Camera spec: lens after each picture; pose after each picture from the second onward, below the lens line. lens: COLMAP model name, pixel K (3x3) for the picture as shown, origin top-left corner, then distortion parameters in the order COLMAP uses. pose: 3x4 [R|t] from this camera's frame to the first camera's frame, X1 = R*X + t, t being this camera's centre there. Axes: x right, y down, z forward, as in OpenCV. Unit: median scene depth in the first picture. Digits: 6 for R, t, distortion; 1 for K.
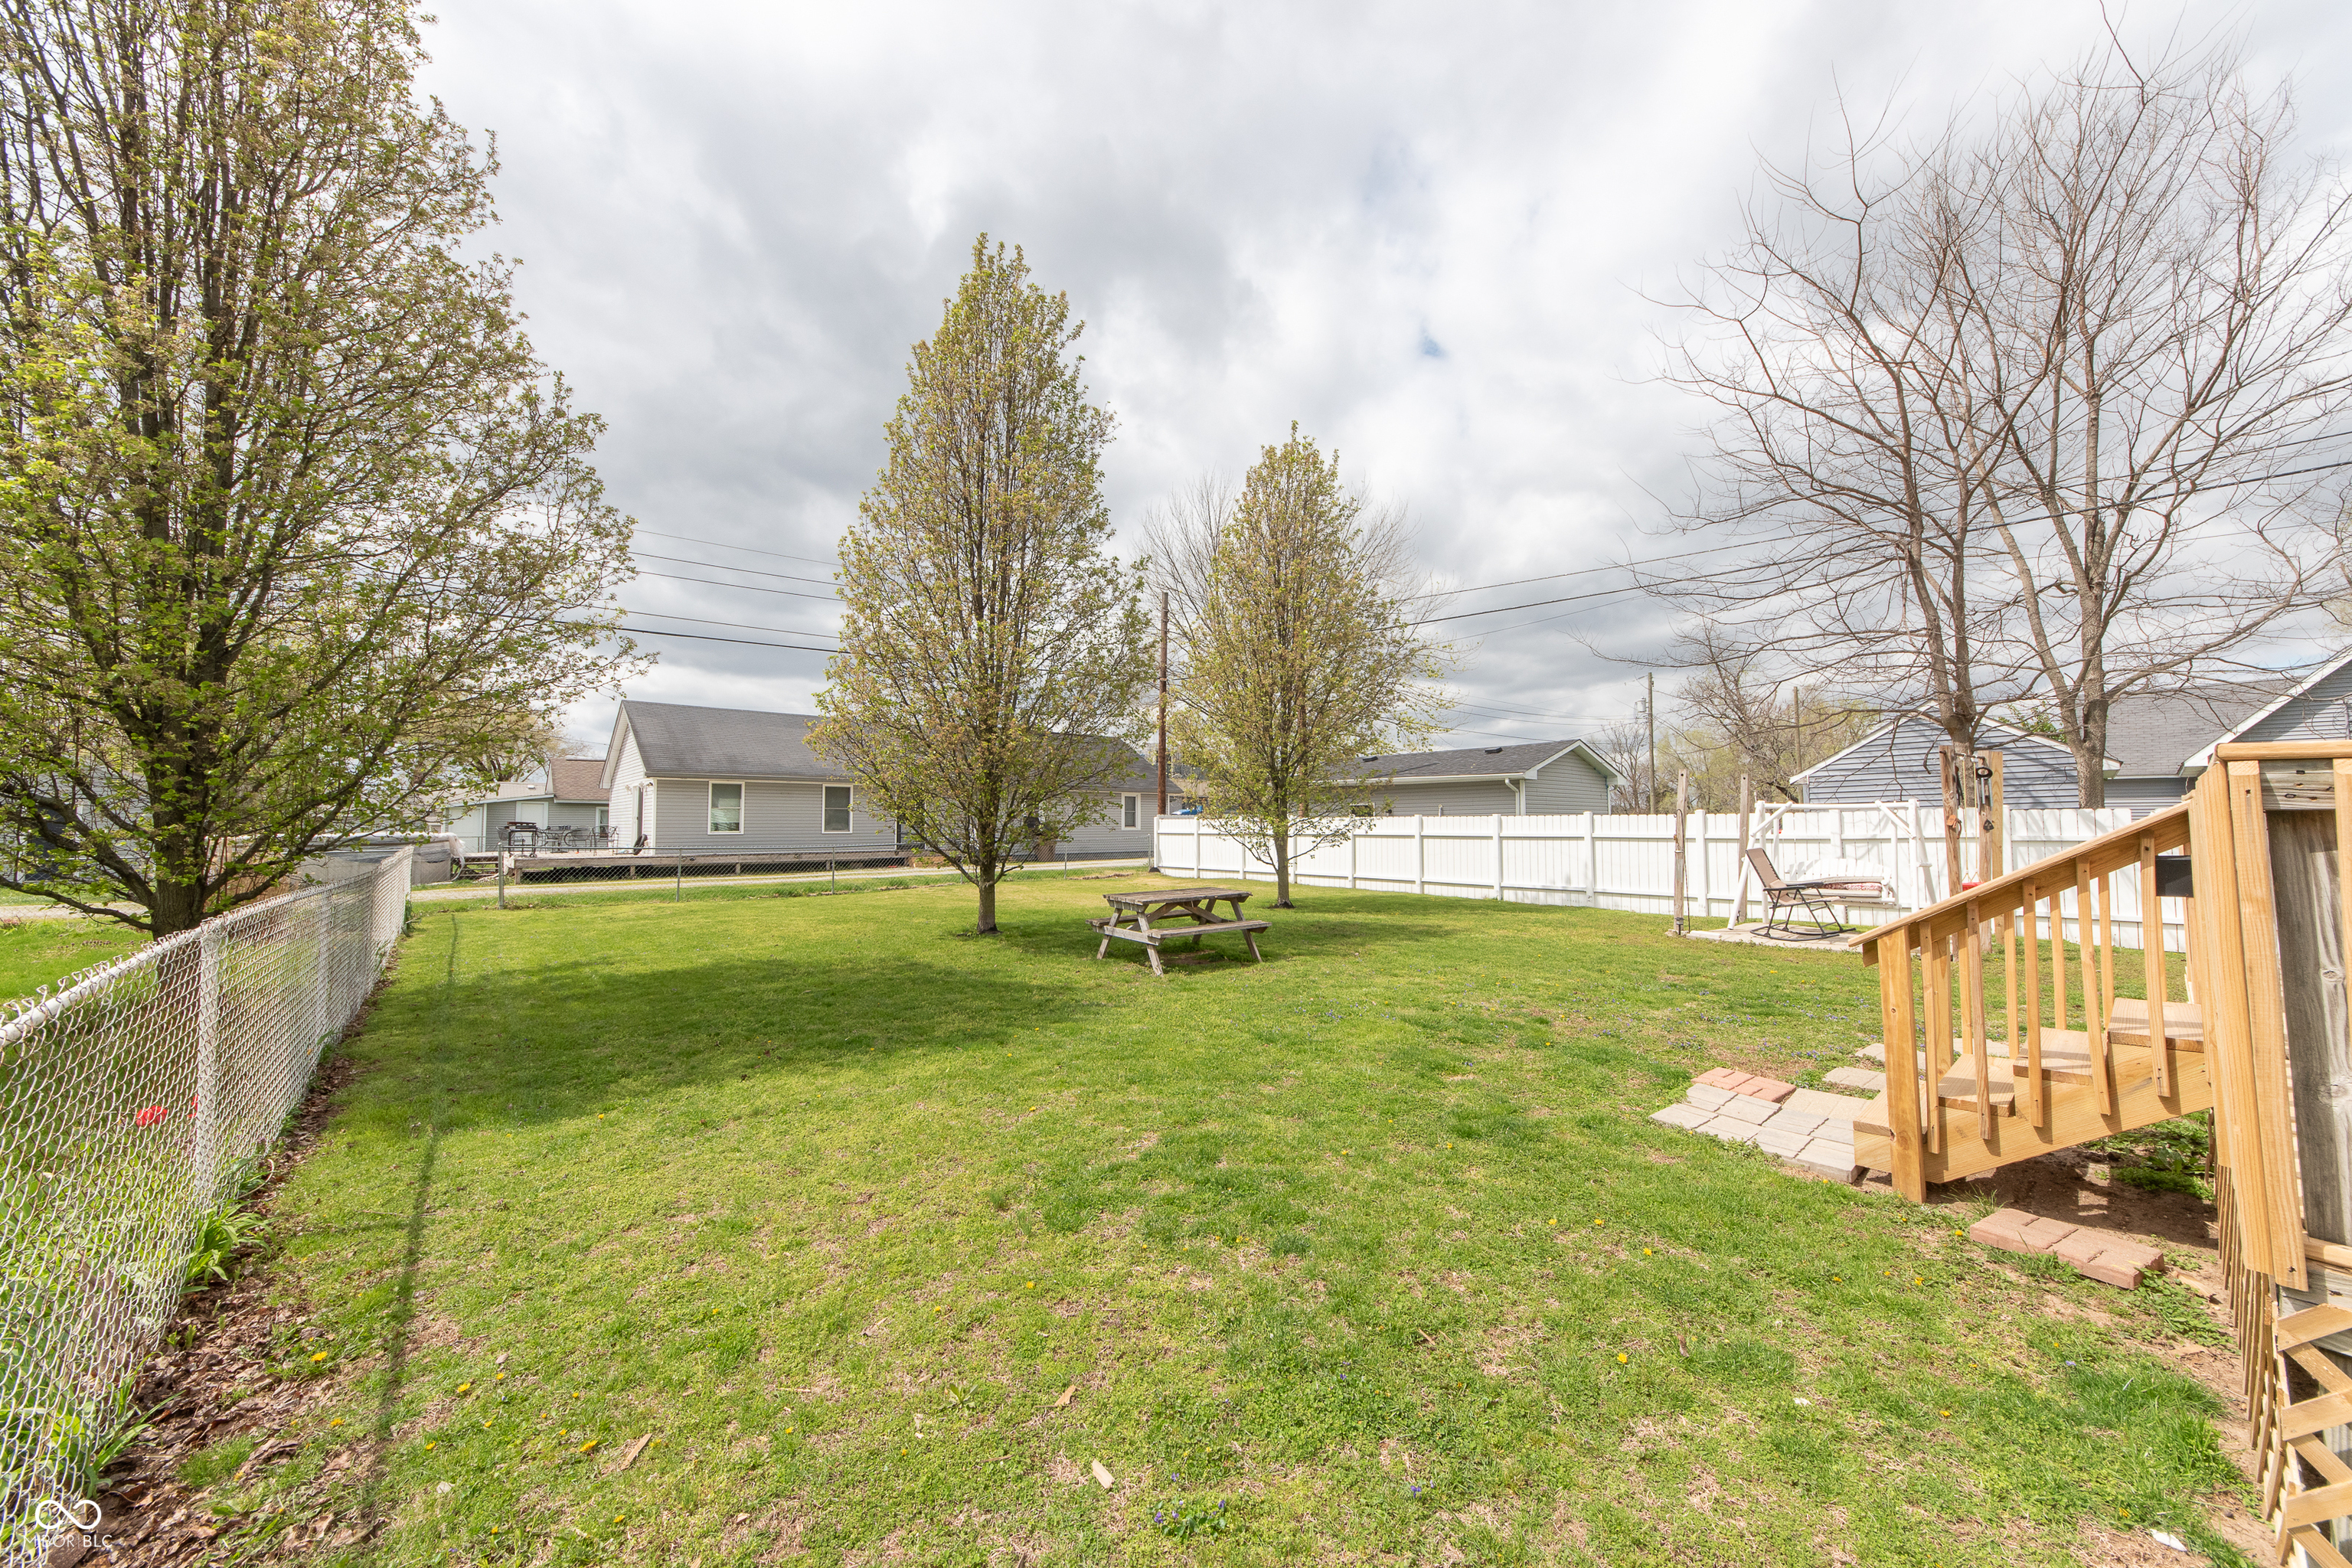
lens RADIAL K [[842.5, 0, 1182.0], [0, 842.5, 769.9], [0, 0, 1]] dist [-0.007750, 0.001673]
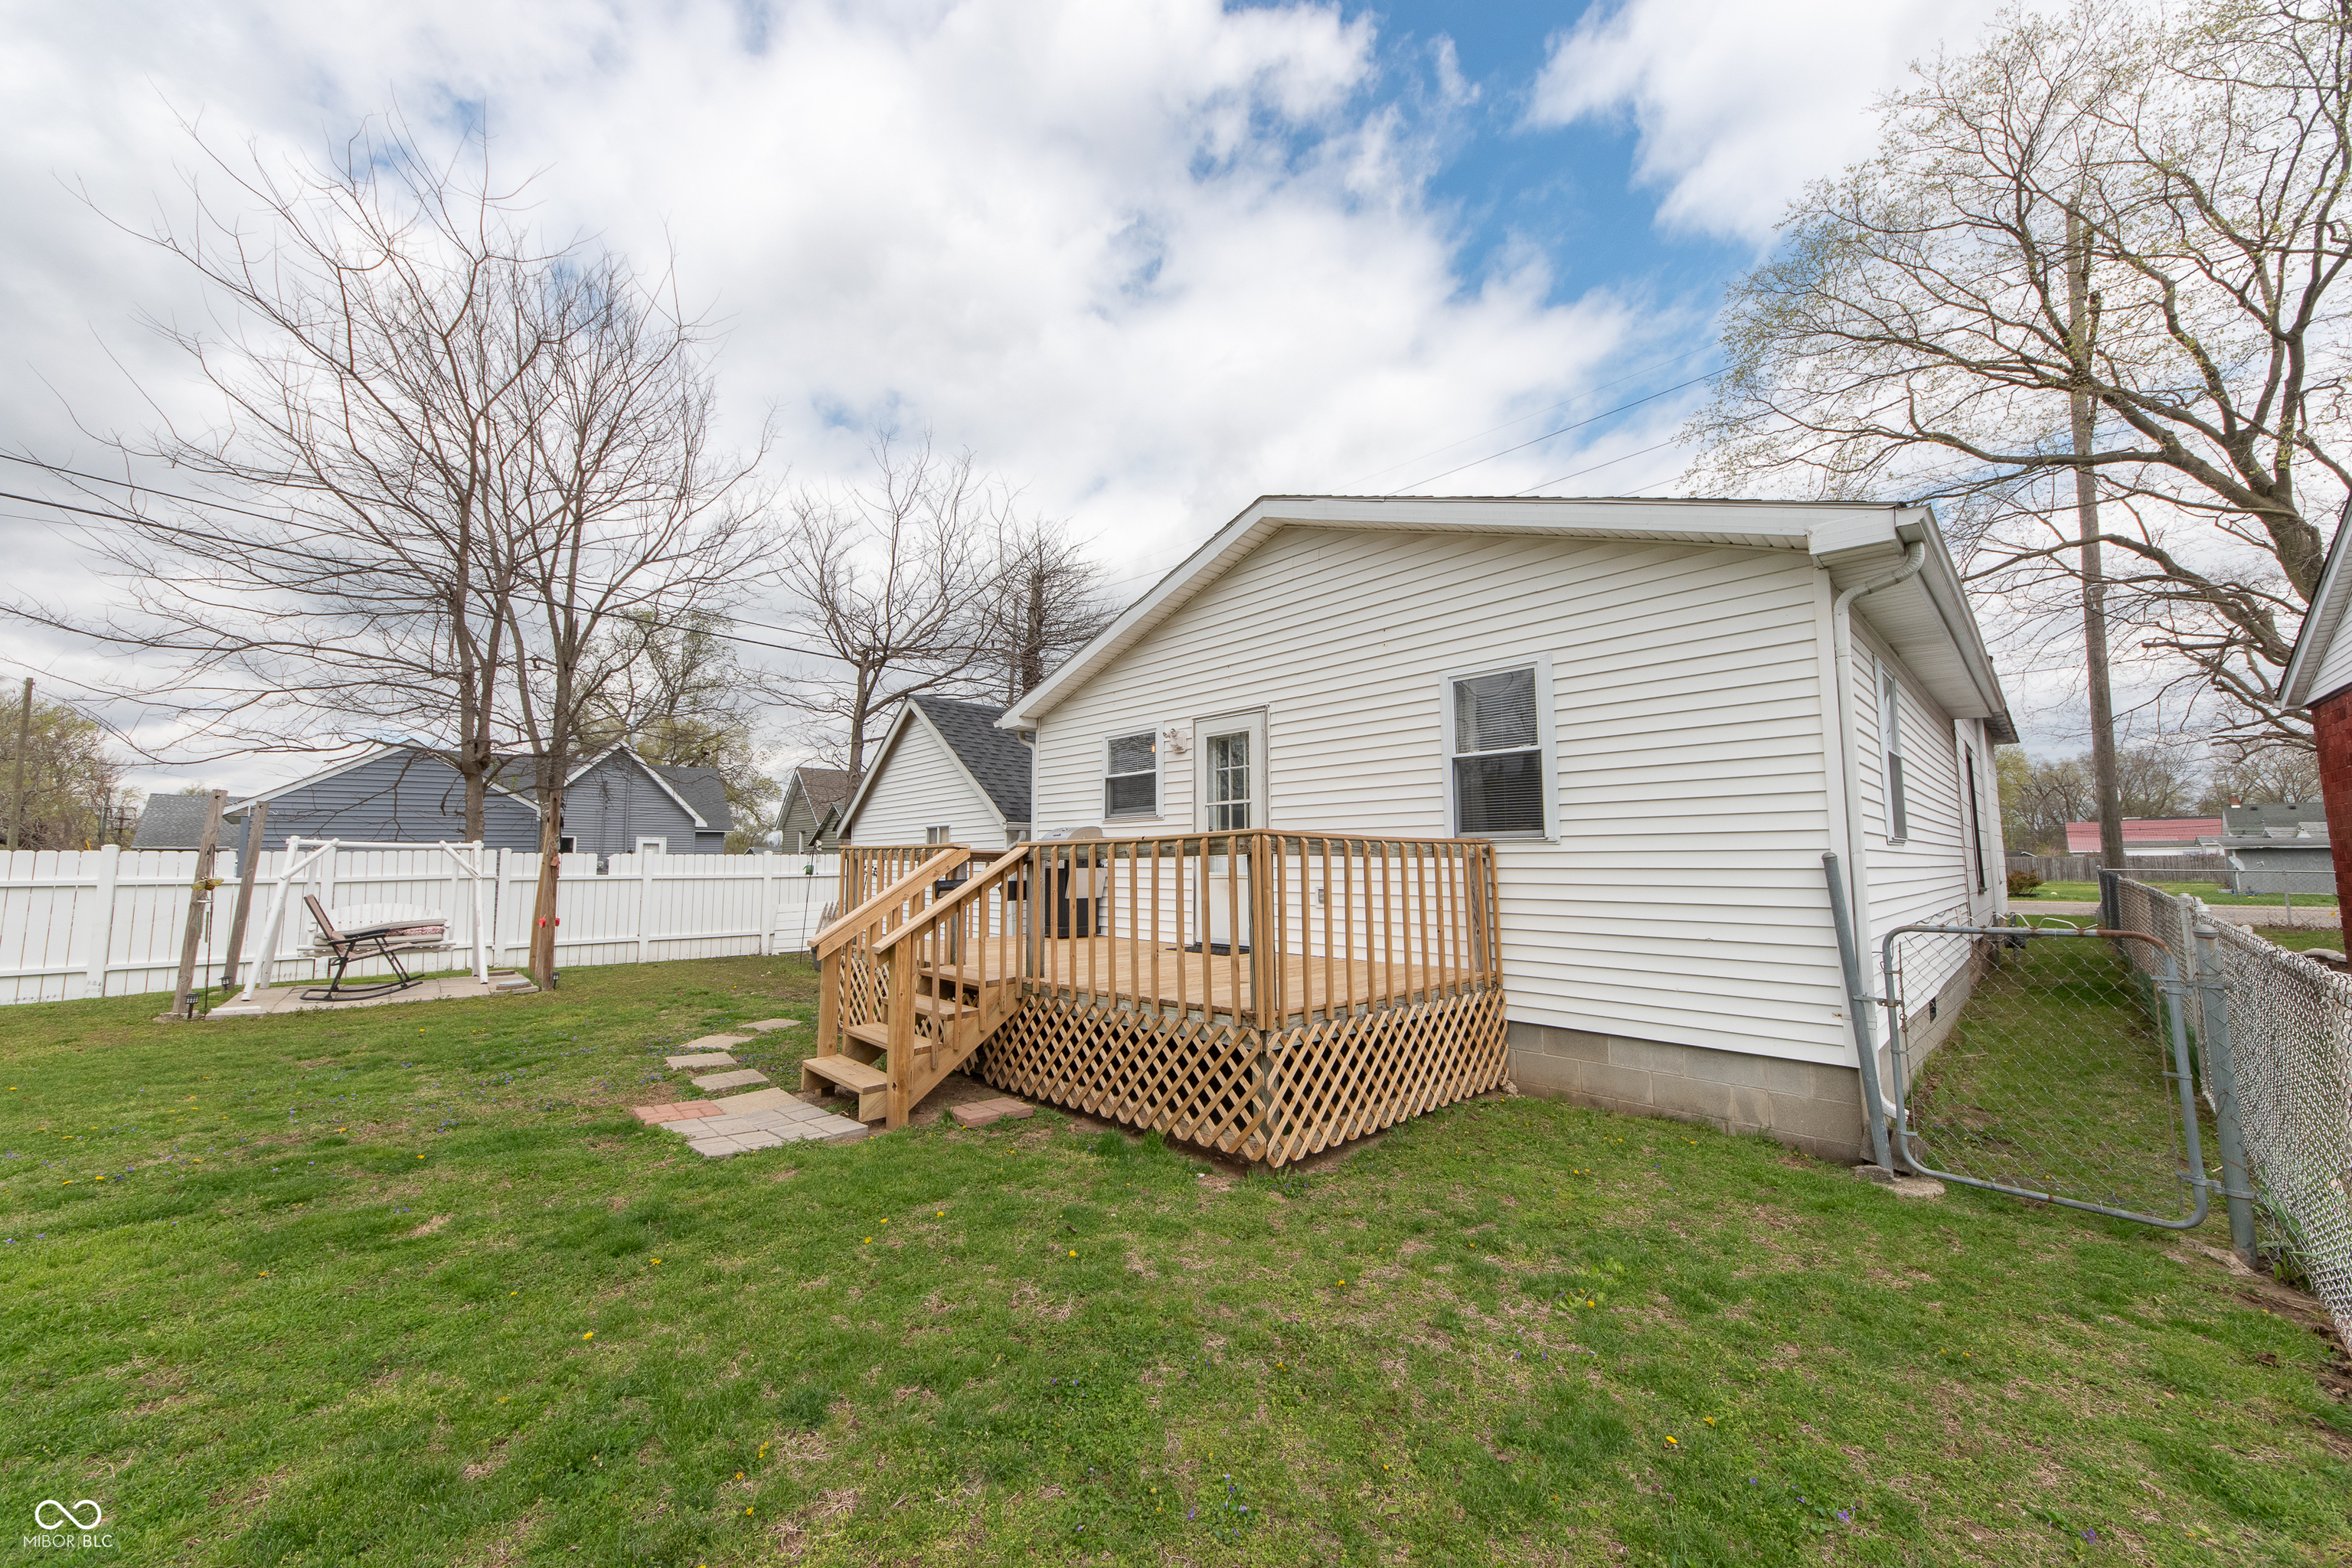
lens RADIAL K [[842.5, 0, 1162.2], [0, 842.5, 788.9], [0, 0, 1]] dist [-0.007750, 0.001673]
pose [[-0.020539, 0.079490, 0.996624, -0.568661], [-0.053748, 0.995305, -0.080492, 0.033289], [-0.998343, -0.055220, -0.016171, 0.582350]]
